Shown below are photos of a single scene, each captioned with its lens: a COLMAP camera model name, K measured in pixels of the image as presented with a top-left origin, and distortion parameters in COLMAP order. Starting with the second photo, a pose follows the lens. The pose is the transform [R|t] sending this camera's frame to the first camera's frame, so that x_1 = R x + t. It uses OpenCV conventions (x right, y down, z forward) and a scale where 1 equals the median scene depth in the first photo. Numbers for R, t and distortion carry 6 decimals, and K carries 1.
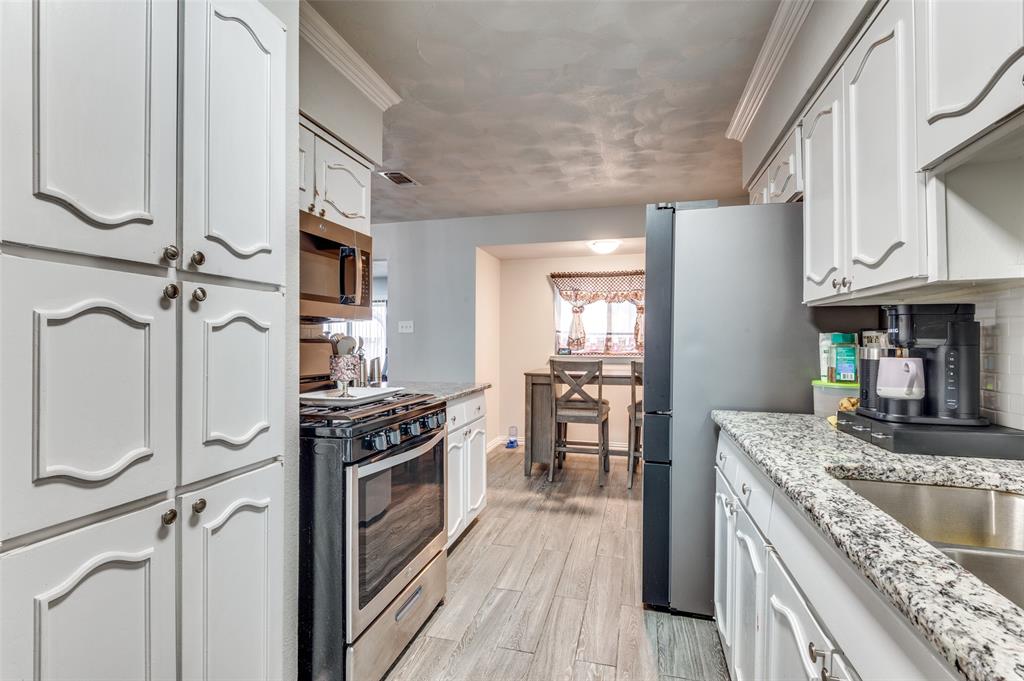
lens RADIAL K [[474.2, 0, 514.9], [0, 474.2, 343.4], [0, 0, 1]] dist [0.022417, -0.014658]
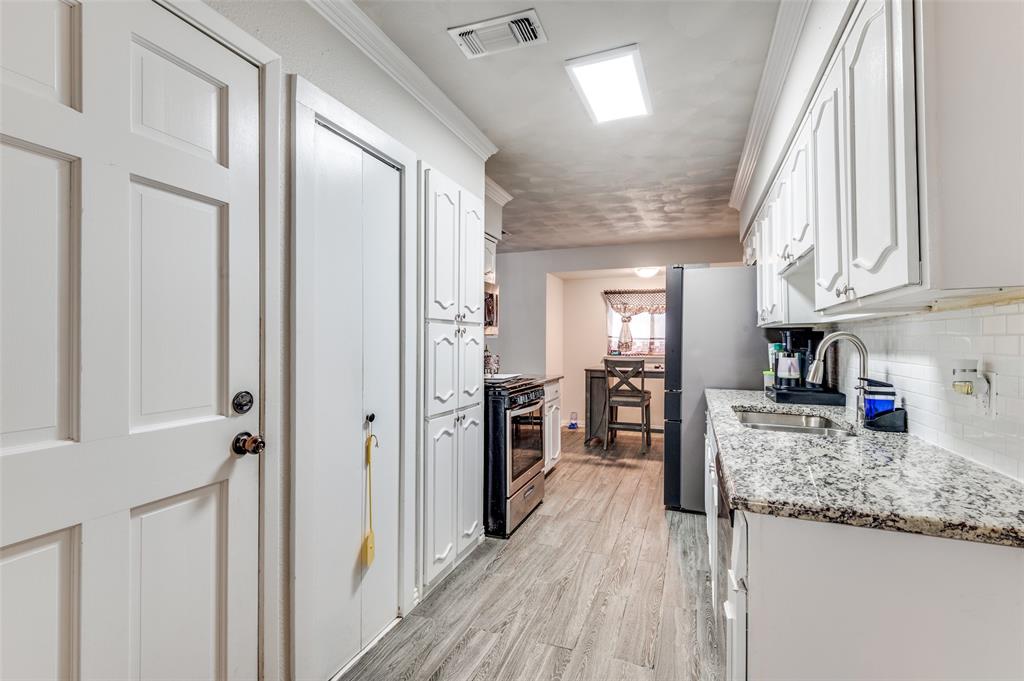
lens RADIAL K [[474.2, 0, 508.9], [0, 474.2, 341.9], [0, 0, 1]] dist [0.022417, -0.014658]
pose [[0.993306, -0.000367, -0.115510, -0.068395], [-0.000079, 0.999993, -0.003864, -0.015627], [0.115511, 0.003847, 0.993299, -0.632014]]
